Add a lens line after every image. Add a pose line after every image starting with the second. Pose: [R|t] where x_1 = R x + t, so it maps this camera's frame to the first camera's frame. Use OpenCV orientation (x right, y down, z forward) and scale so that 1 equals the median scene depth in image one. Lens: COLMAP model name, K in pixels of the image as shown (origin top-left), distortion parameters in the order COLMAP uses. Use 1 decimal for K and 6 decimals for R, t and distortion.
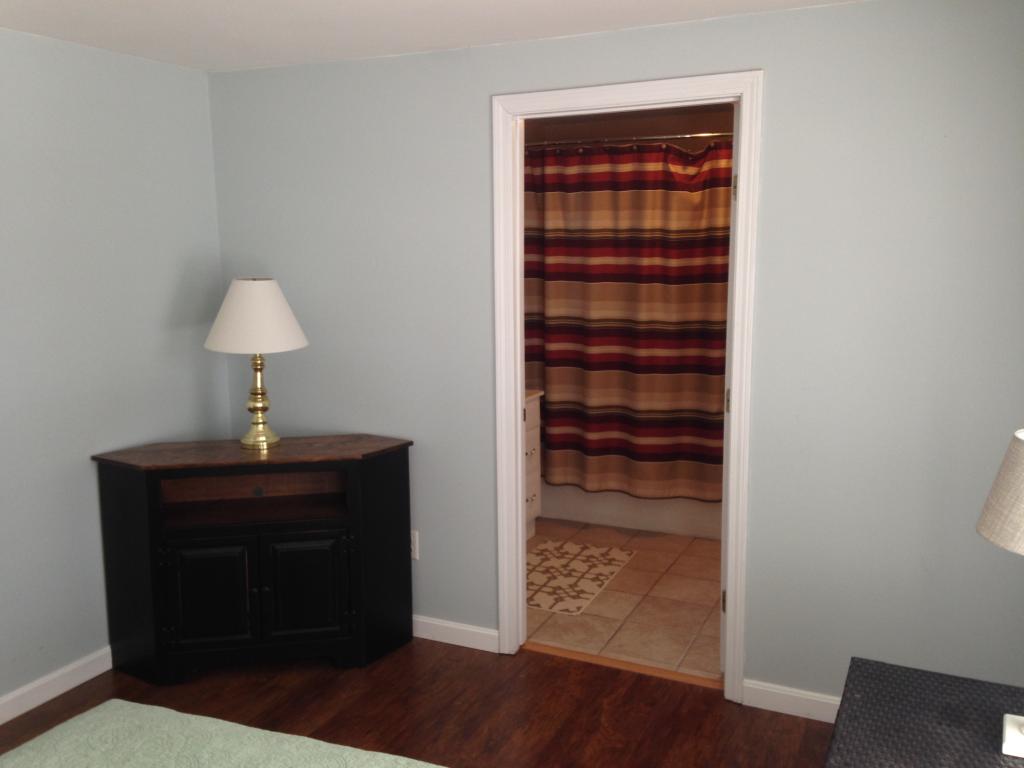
lens RADIAL K [[923.8, 0, 512.0], [0, 923.8, 384.0], [0, 0, 1]] dist [0.170750, -0.256731]
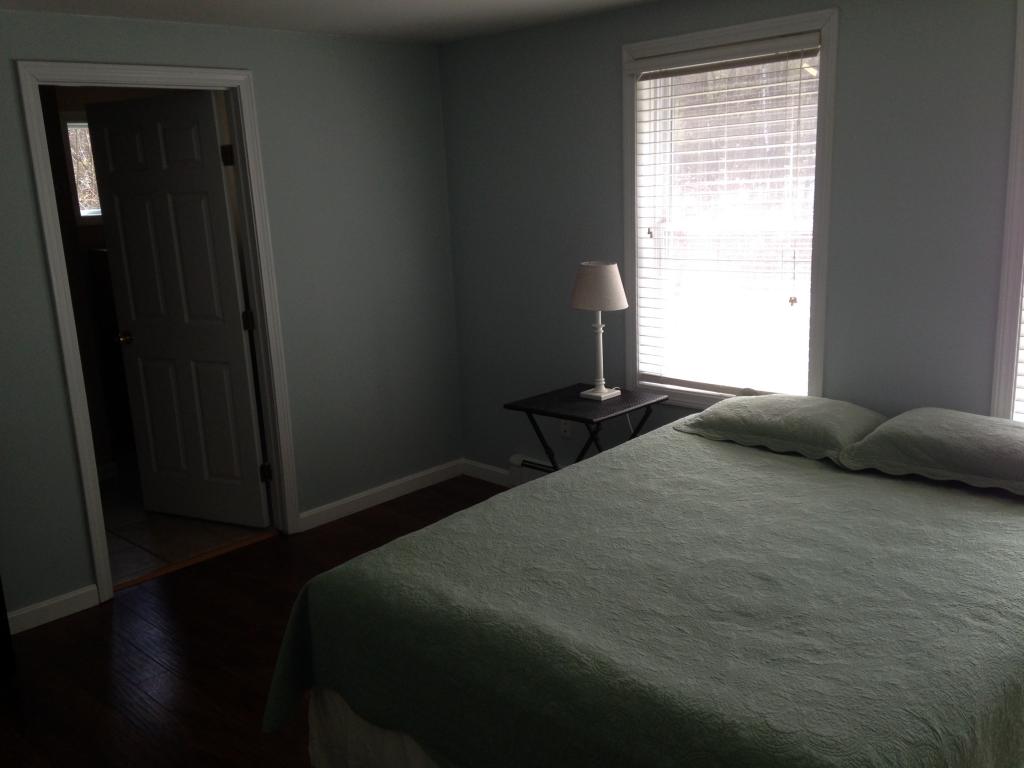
lens RADIAL K [[923.8, 0, 512.0], [0, 923.8, 384.0], [0, 0, 1]] dist [0.170750, -0.256731]
pose [[0.325179, -0.239420, 0.914842, -0.834890], [0.149504, 0.968269, 0.200261, -0.101483], [-0.933760, 0.071651, 0.350655, 0.190736]]
